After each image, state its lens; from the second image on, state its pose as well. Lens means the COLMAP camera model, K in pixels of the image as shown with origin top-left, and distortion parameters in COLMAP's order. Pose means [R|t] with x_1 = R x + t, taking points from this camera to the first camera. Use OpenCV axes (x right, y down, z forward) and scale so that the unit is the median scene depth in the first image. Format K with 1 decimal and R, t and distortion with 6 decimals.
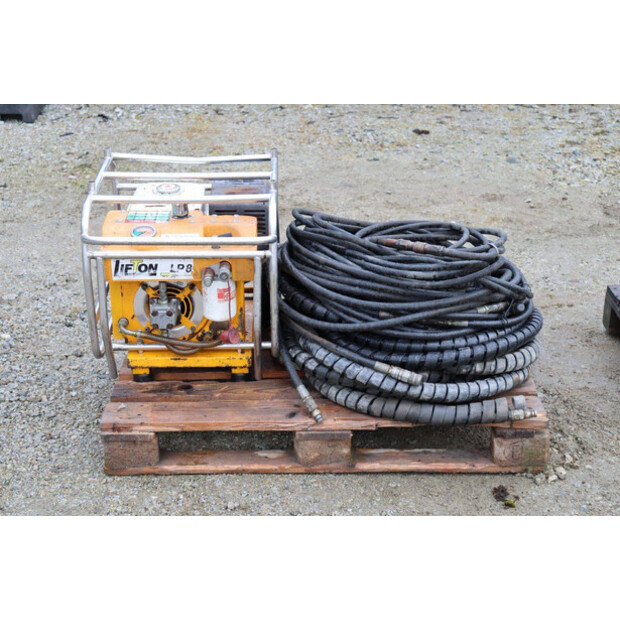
lens RADIAL K [[1088.5, 0, 322.2], [0, 1088.5, 320.2], [0, 0, 1]] dist [0.258233, 0.000000]
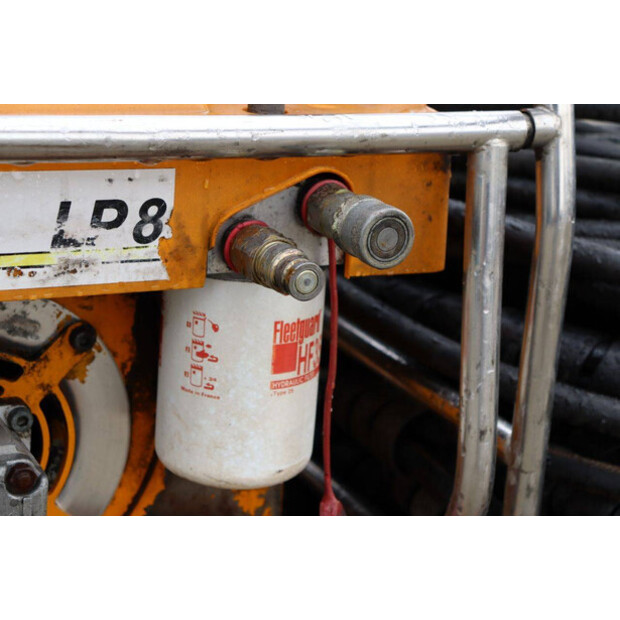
lens RADIAL K [[1444.4, 0, 309.7], [0, 1444.4, 307.6], [0, 0, 1]] dist [0.396389, 0.000000]
pose [[0.906891, -0.068788, 0.415712, -0.199724], [0.115630, 0.989338, -0.088546, -0.007153], [-0.405189, 0.128370, 0.905176, 0.754143]]
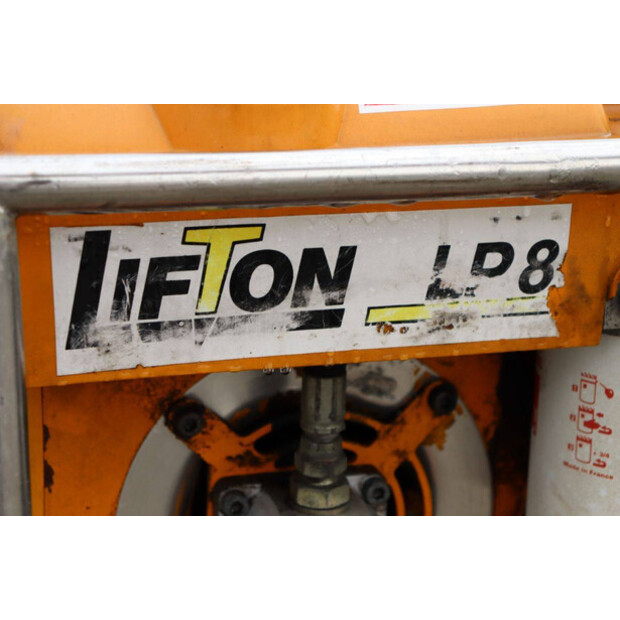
lens RADIAL K [[1444.4, 0, 328.4], [0, 1444.4, 320.5], [0, 0, 1]] dist [0.396389, 0.000000]
pose [[0.964809, -0.056629, 0.256783, -0.203278], [0.088652, 0.989414, -0.114891, -0.018037], [-0.247559, 0.133612, 0.959616, 0.796459]]
